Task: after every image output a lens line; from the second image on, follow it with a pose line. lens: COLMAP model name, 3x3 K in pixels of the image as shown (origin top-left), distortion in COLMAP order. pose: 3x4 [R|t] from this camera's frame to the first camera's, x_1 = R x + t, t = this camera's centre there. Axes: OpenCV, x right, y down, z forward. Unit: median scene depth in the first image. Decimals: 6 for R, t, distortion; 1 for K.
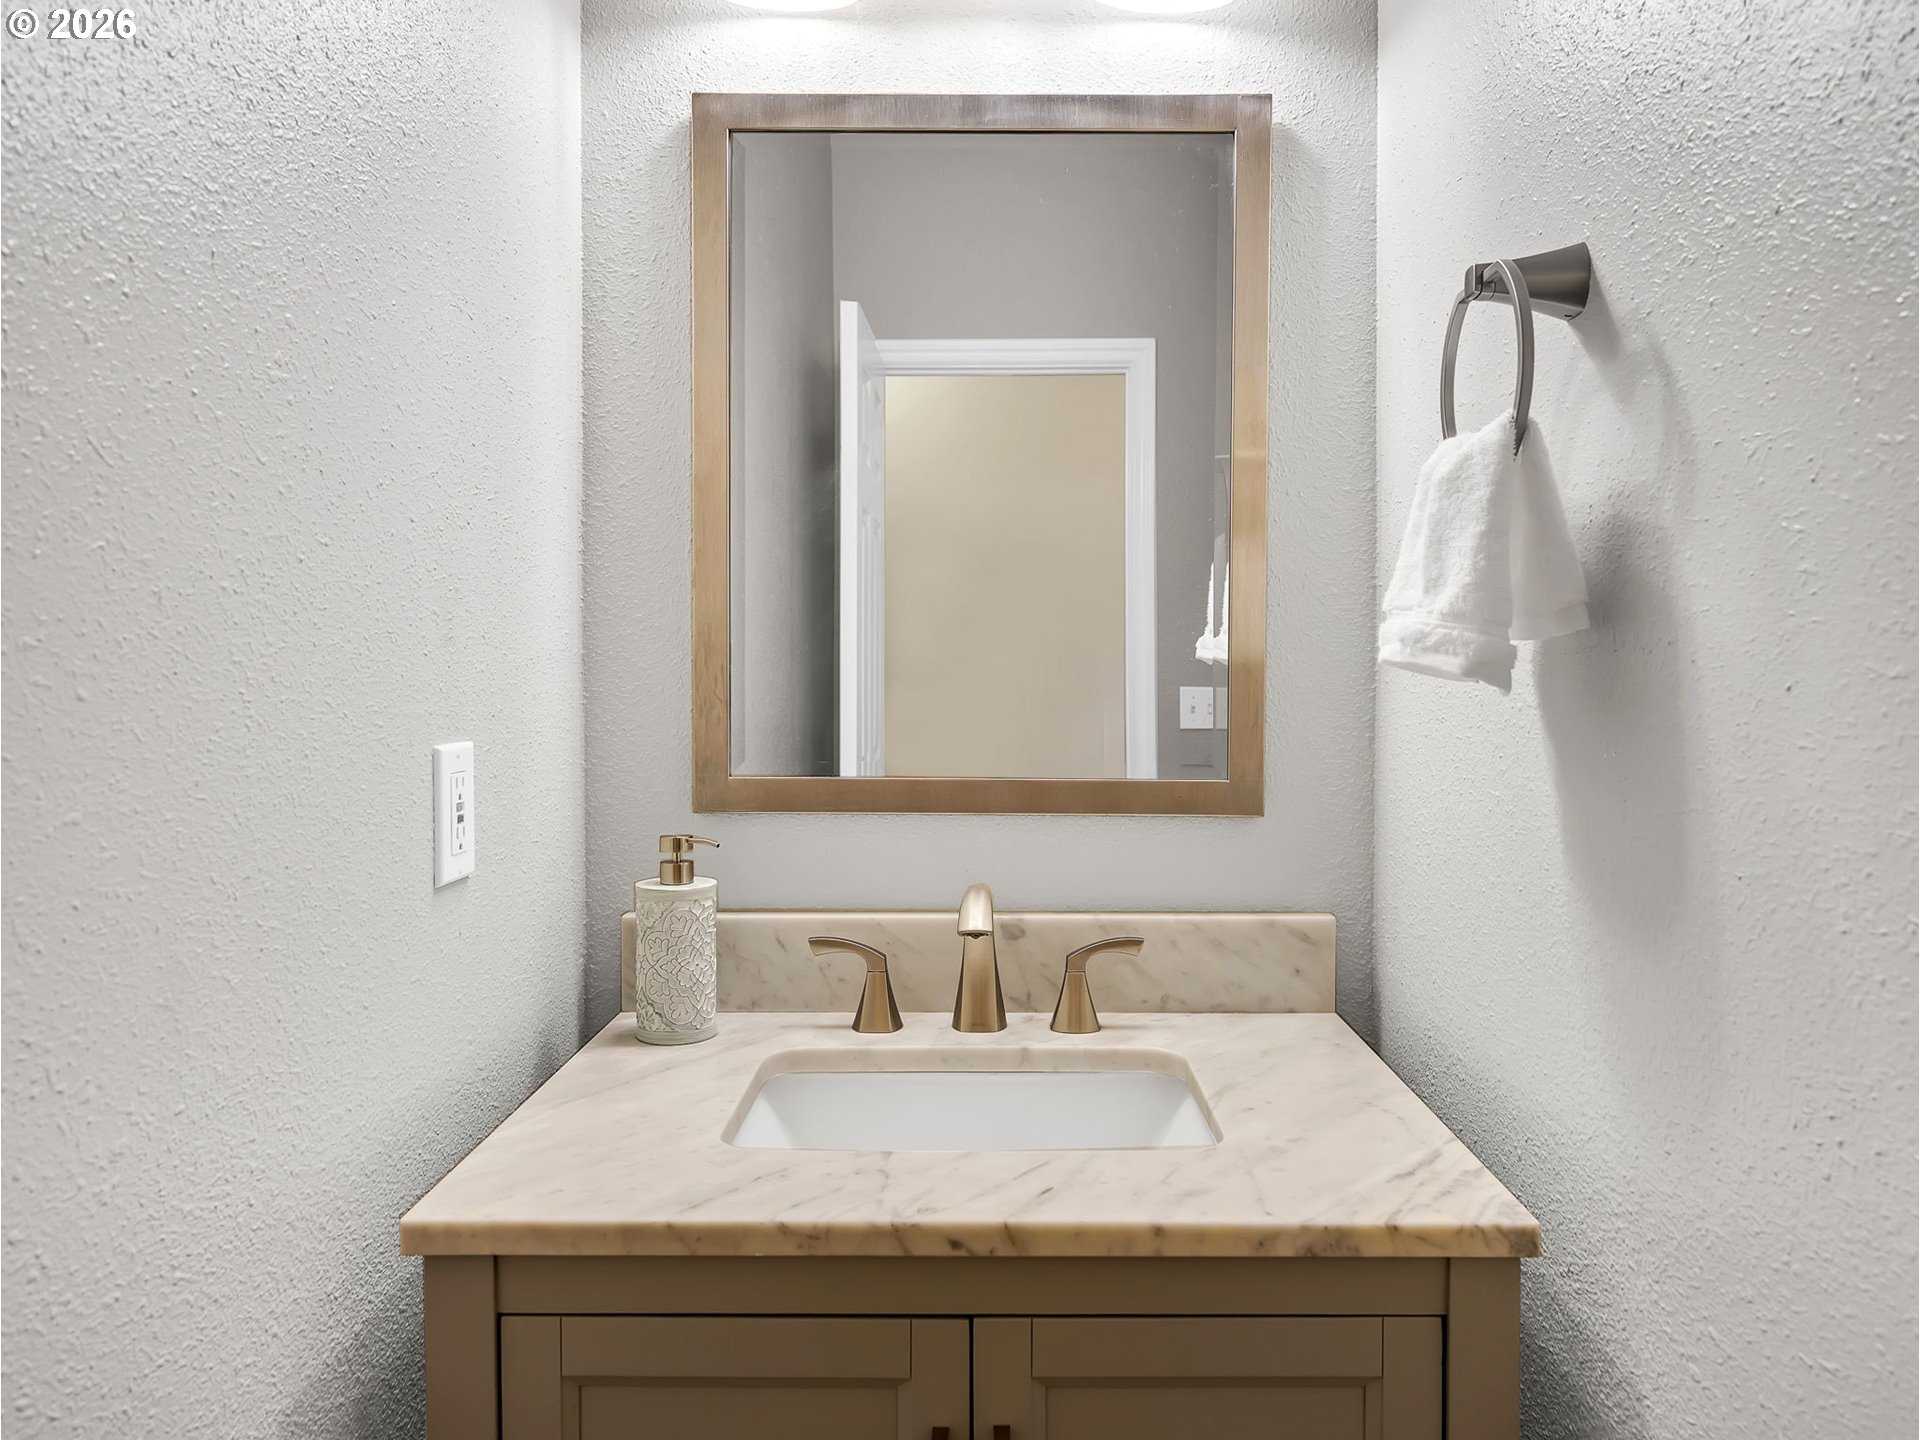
lens RADIAL K [[1346.9, 0, 968.4], [0, 1346.9, 682.4], [0, 0, 1]] dist [0.005052, -0.001346]
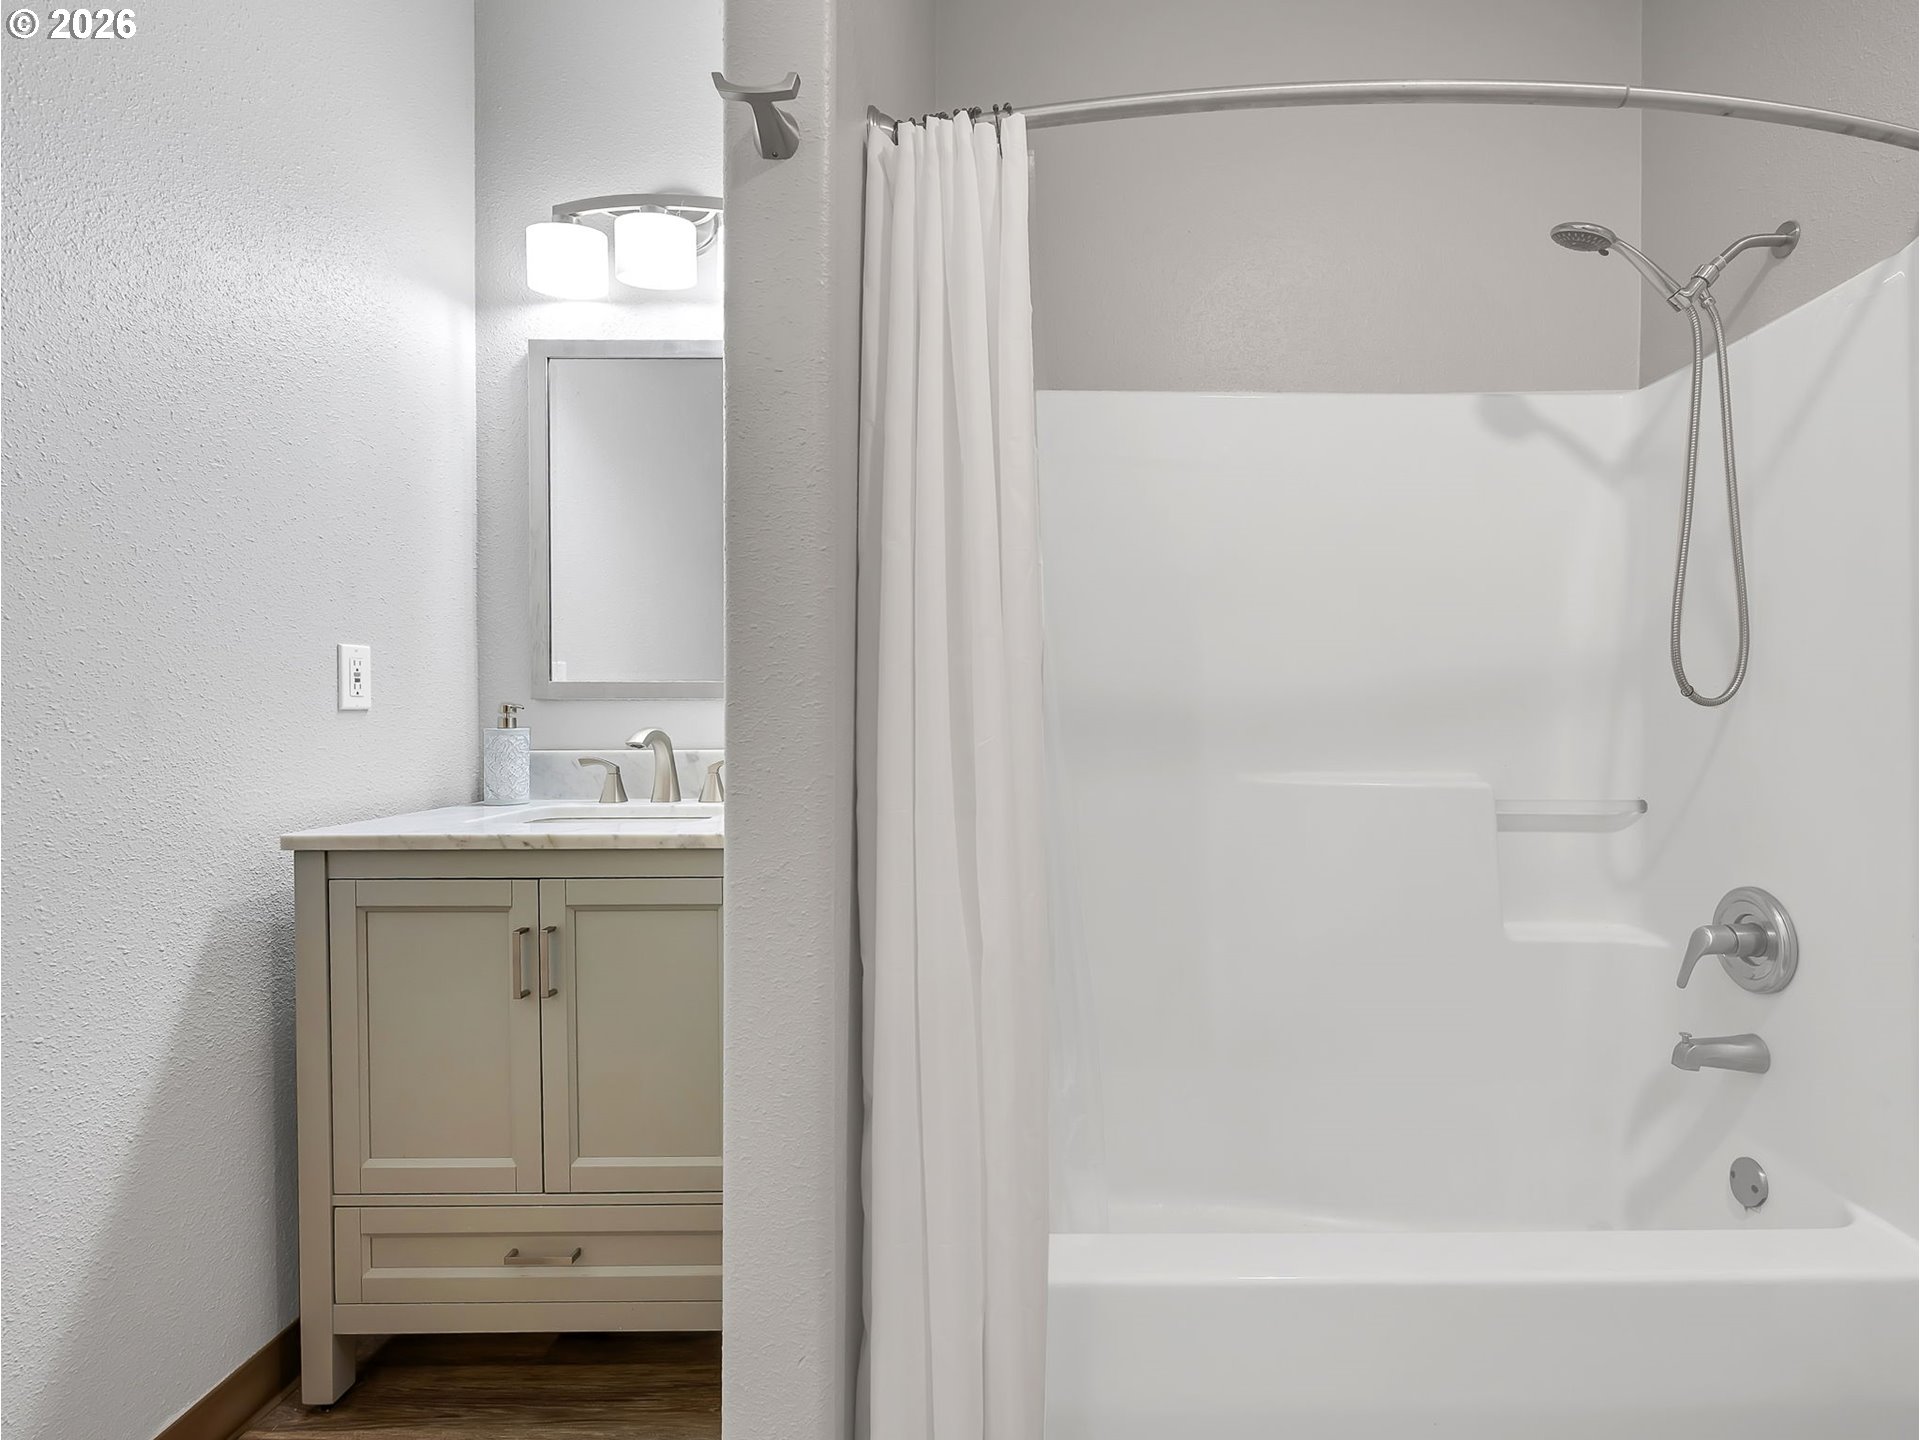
lens RADIAL K [[916.5, 0, 1048.0], [0, 916.5, 707.0], [0, 0, 1]] dist [-0.000233, 0.000395]
pose [[0.999823, -0.006979, 0.017477, 0.706785], [0.007258, 0.999846, -0.015970, 0.178960], [-0.017363, 0.016094, 0.999720, -0.478749]]
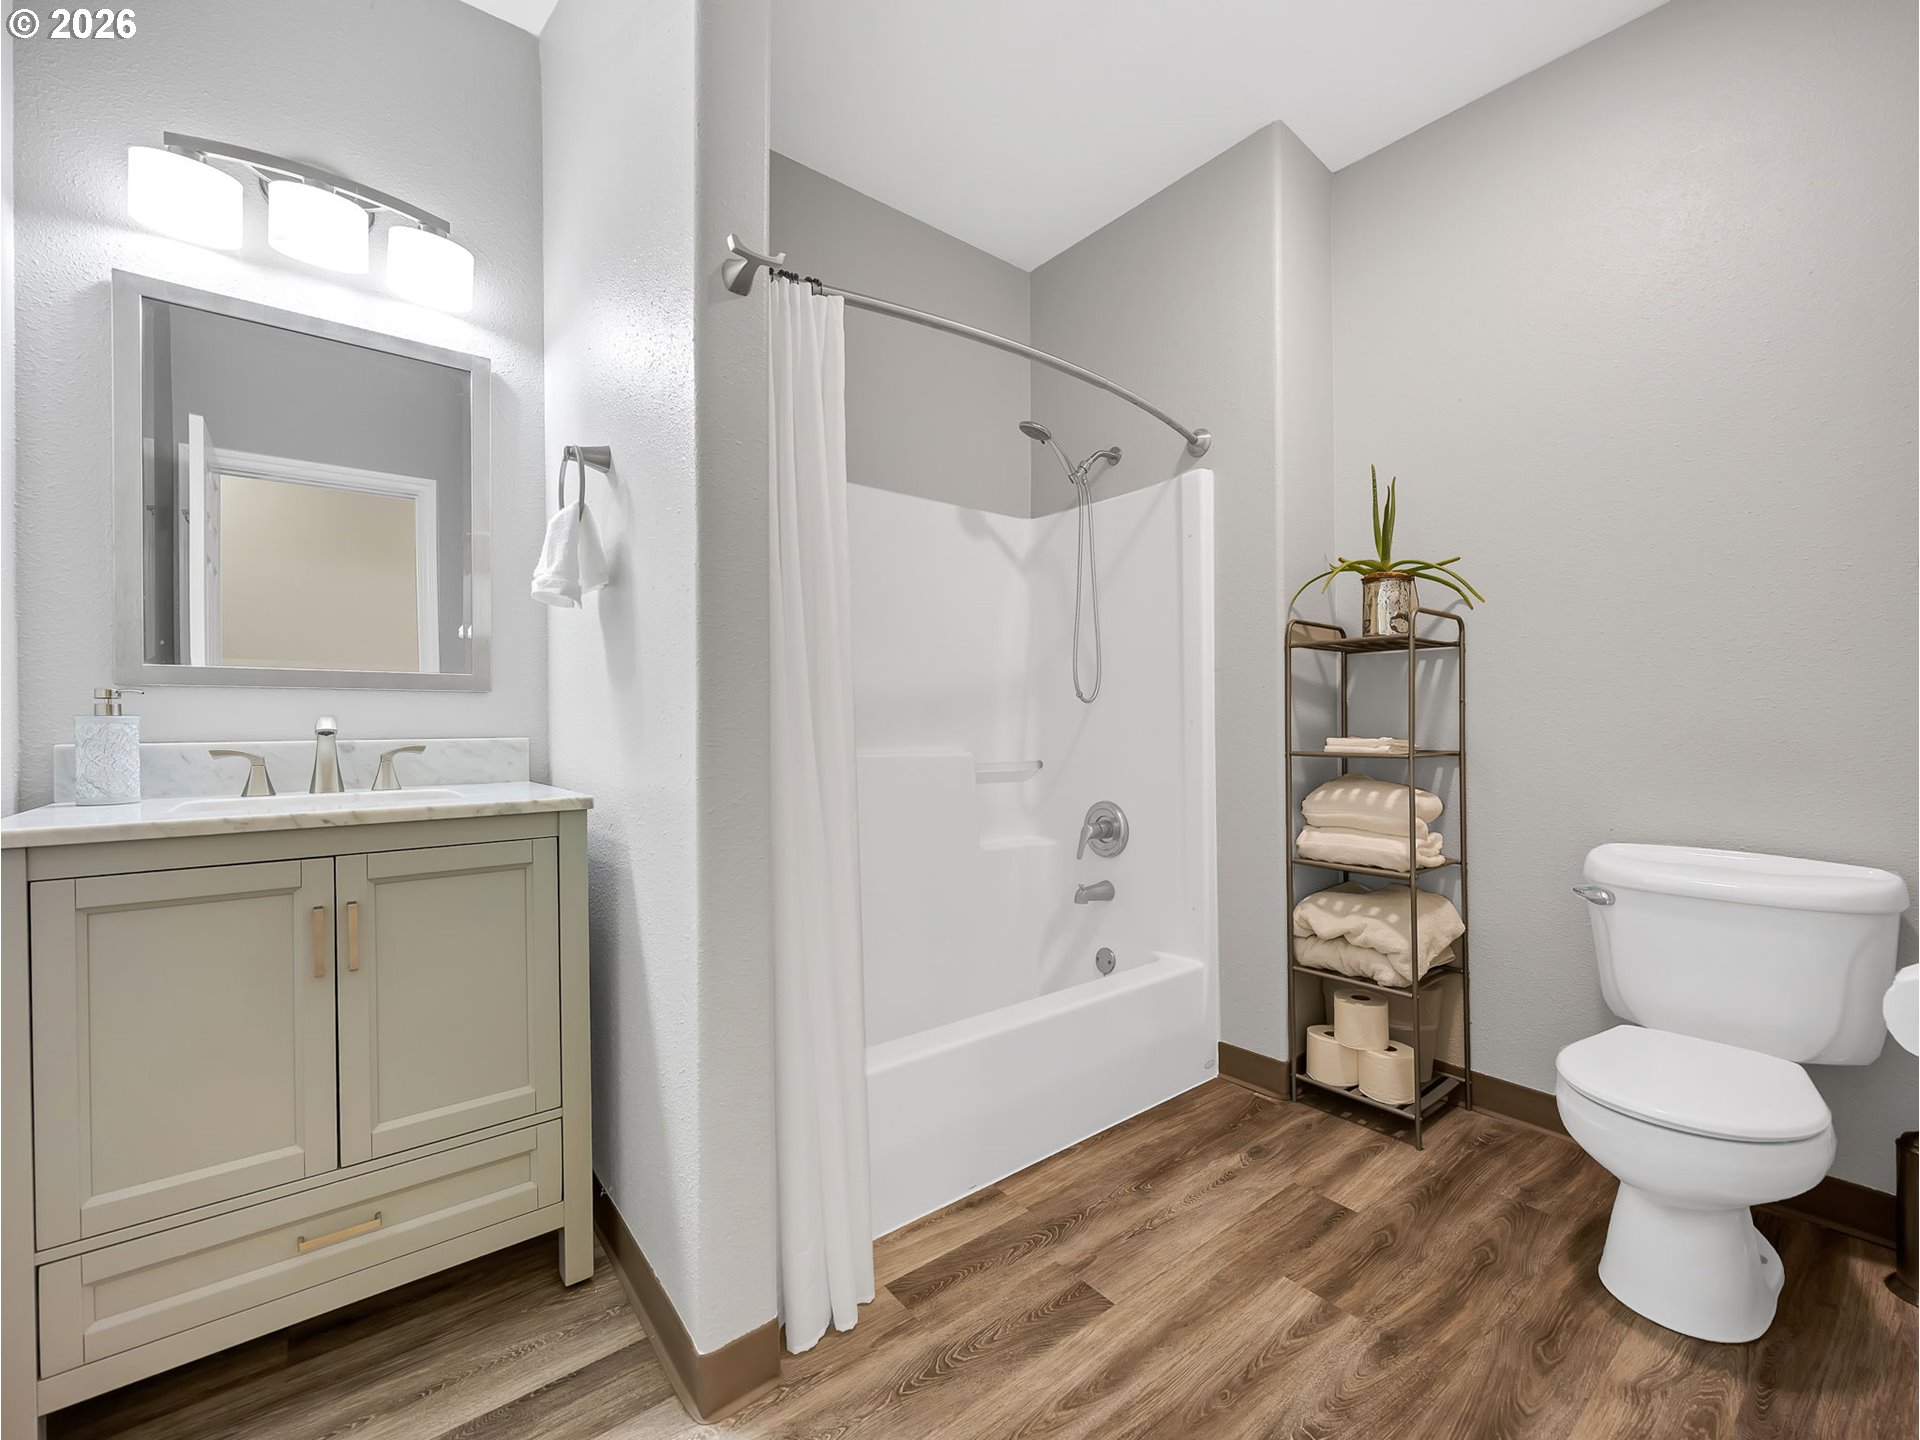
lens RADIAL K [[824.2, 0, 953.8], [0, 824.2, 718.5], [0, 0, 1]] dist [0.001055, 0.000377]
pose [[0.772018, -0.006810, 0.635564, -0.063409], [0.022215, 0.999621, -0.016274, 0.239146], [-0.635213, 0.026683, 0.771876, -0.641067]]
